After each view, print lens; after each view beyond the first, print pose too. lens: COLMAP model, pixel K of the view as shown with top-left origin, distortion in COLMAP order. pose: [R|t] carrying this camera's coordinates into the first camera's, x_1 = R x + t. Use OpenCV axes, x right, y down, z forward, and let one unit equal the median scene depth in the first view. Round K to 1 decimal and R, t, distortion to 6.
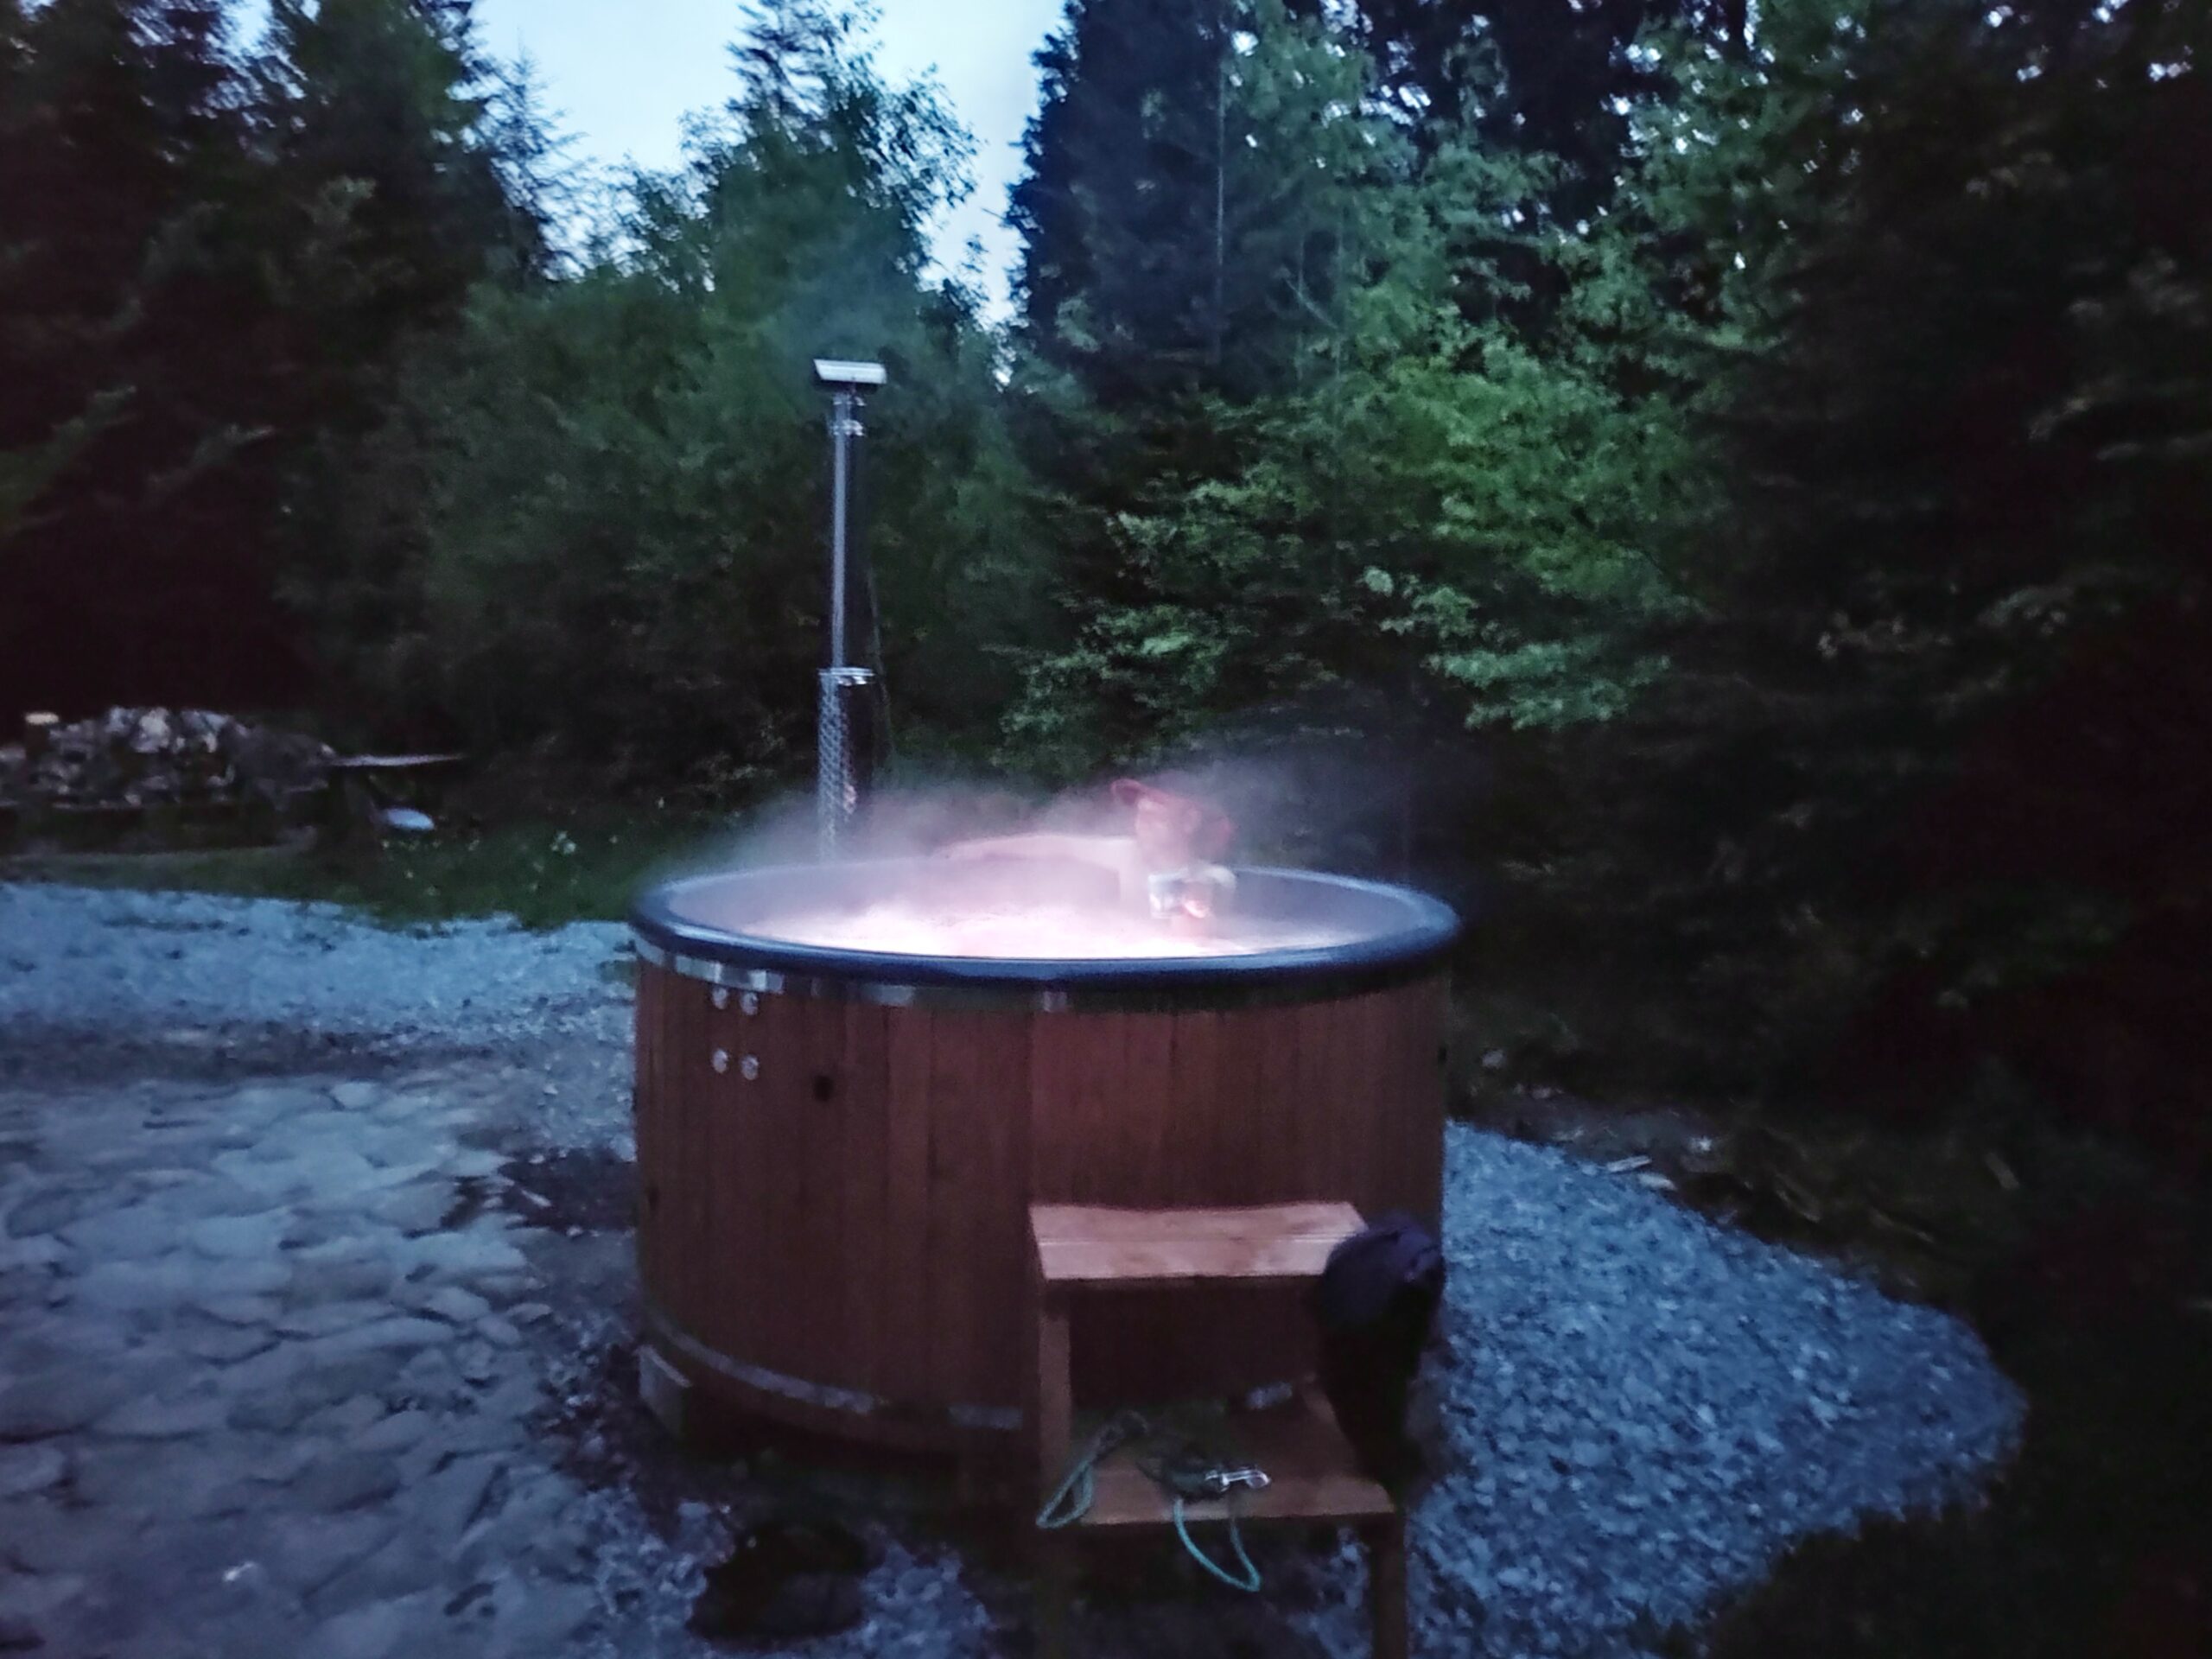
lens RADIAL K [[1596.0, 0, 1106.0], [0, 1596.0, 829.5], [0, 0, 1]] dist [0.069066, -0.111608]
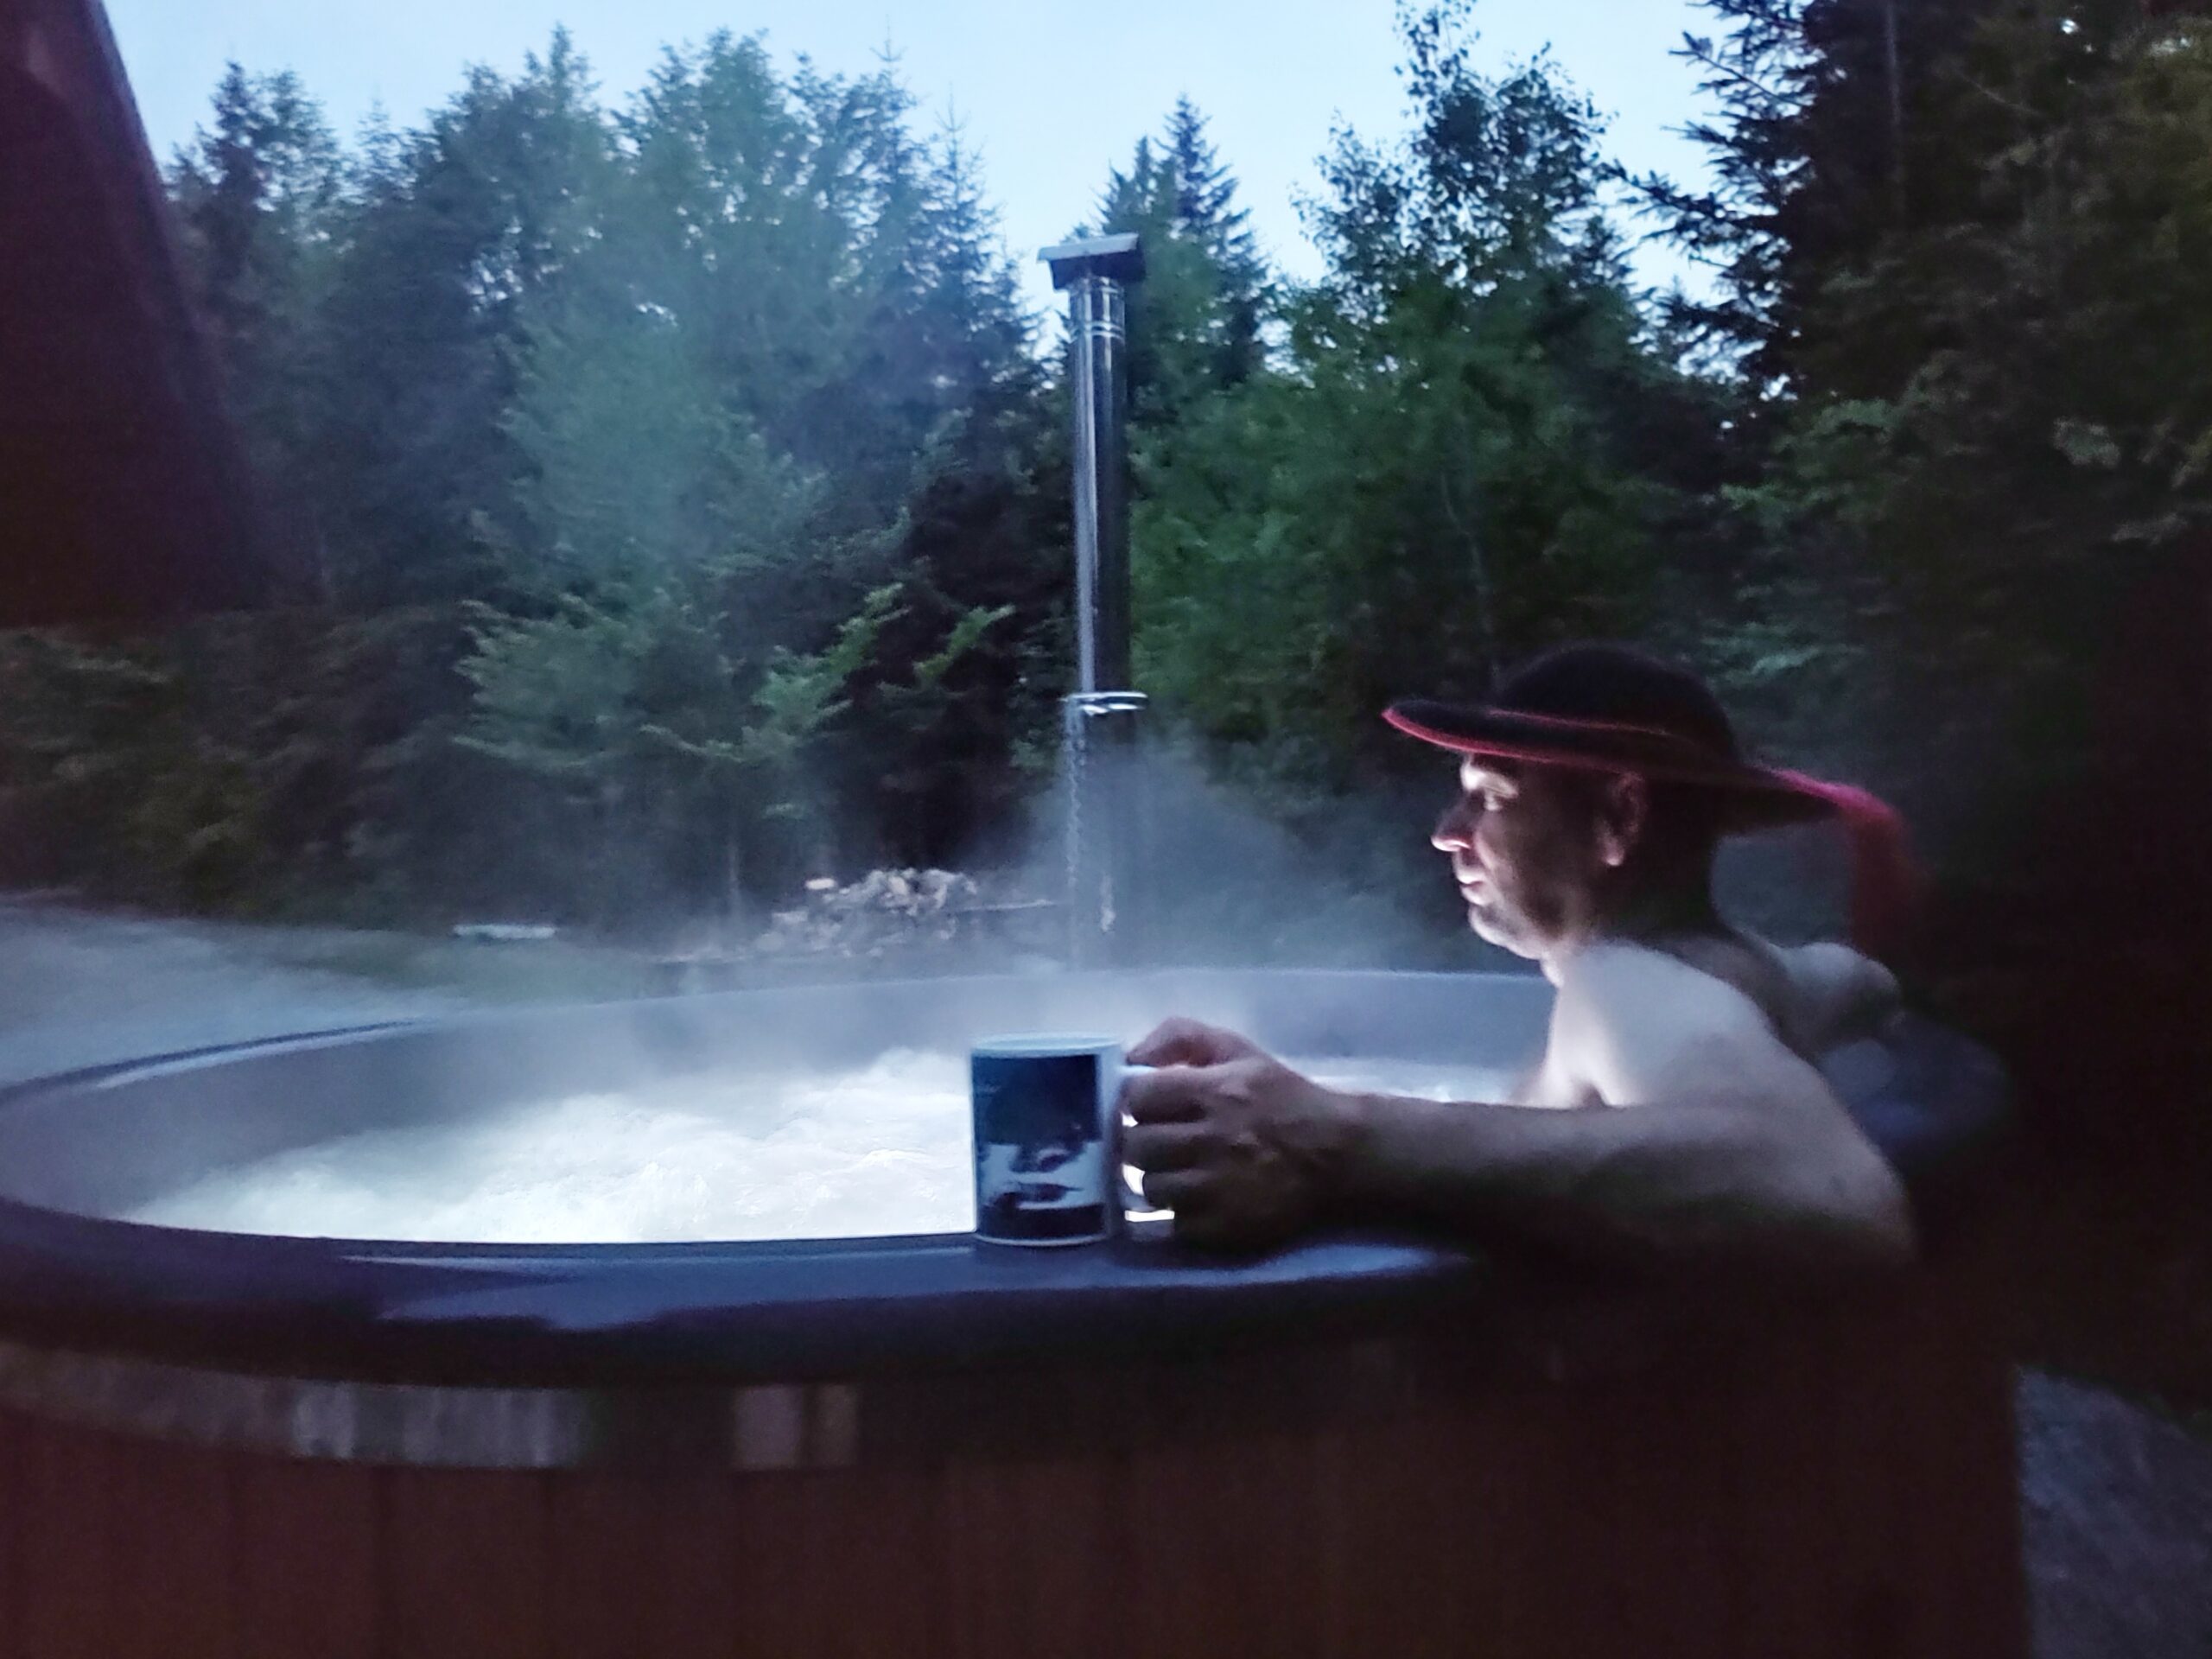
lens RADIAL K [[1596.0, 0, 1106.0], [0, 1596.0, 829.5], [0, 0, 1]] dist [0.069066, -0.111608]
pose [[0.880185, -0.064366, -0.470246, 0.038203], [0.022637, 0.995327, -0.093867, 0.001652], [0.474091, 0.071975, 0.877529, 0.124008]]
